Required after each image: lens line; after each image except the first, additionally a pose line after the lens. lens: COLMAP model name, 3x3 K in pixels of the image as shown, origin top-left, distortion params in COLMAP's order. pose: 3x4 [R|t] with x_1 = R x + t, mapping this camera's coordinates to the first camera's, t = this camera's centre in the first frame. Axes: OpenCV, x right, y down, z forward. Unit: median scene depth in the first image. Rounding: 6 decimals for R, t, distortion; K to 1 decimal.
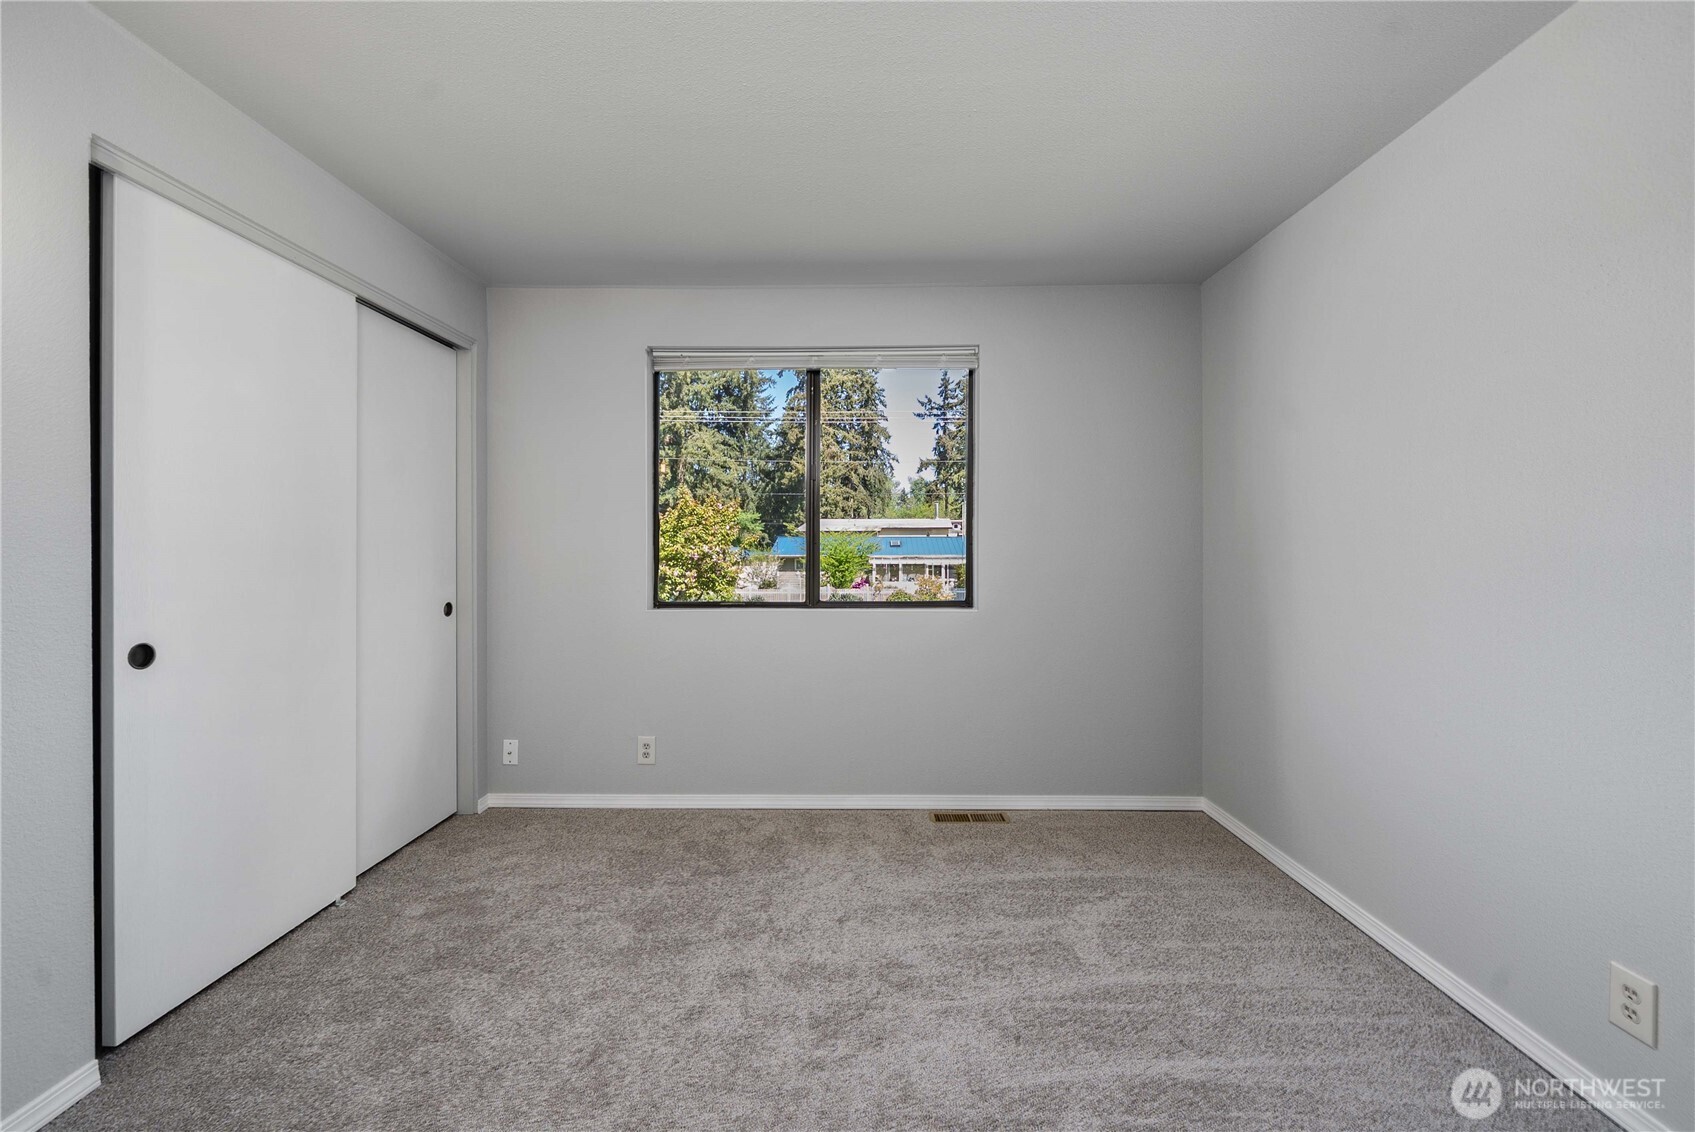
lens RADIAL K [[692.6, 0, 844.3], [0, 692.6, 557.2], [0, 0, 1]] dist [-0.002611, 0.000452]
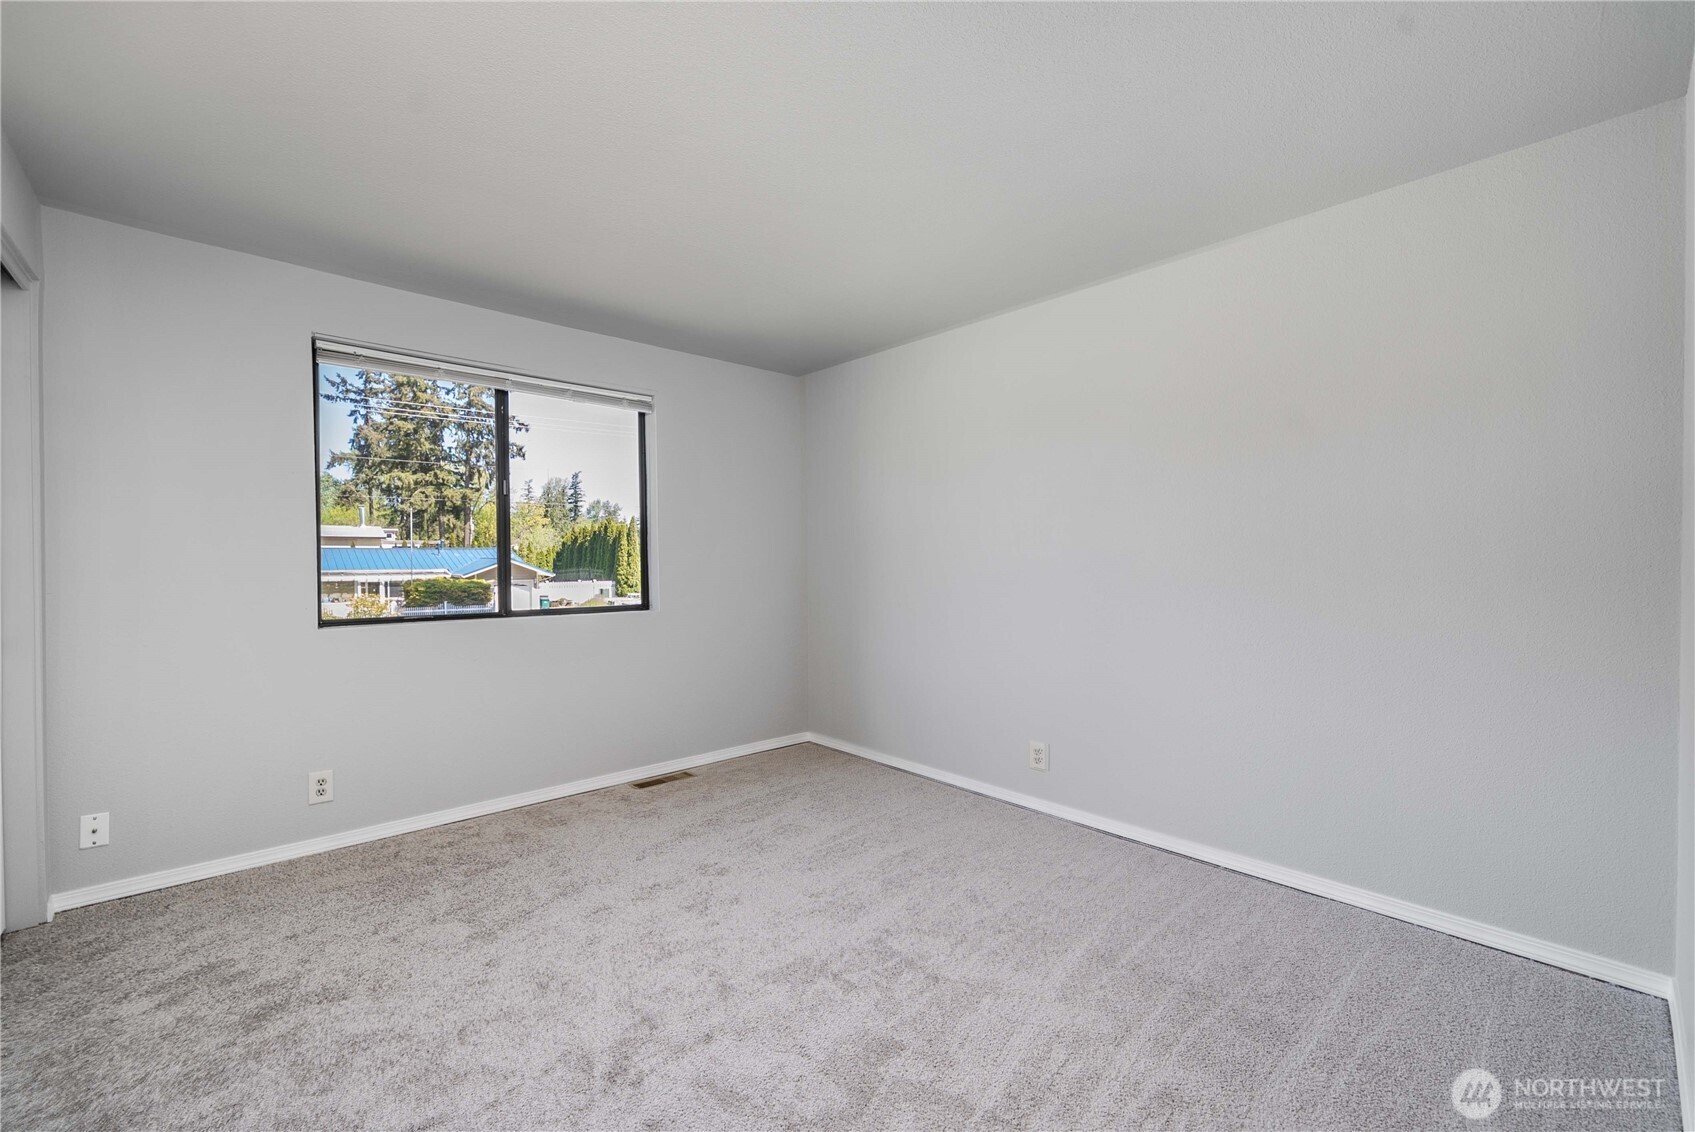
lens RADIAL K [[692.6, 0, 849.5], [0, 692.6, 565.5], [0, 0, 1]] dist [-0.002611, 0.000452]
pose [[0.728511, -0.005246, 0.685014, -0.410101], [0.010307, 0.999941, -0.003303, 0.004094], [-0.684957, 0.009467, 0.728522, -0.119073]]
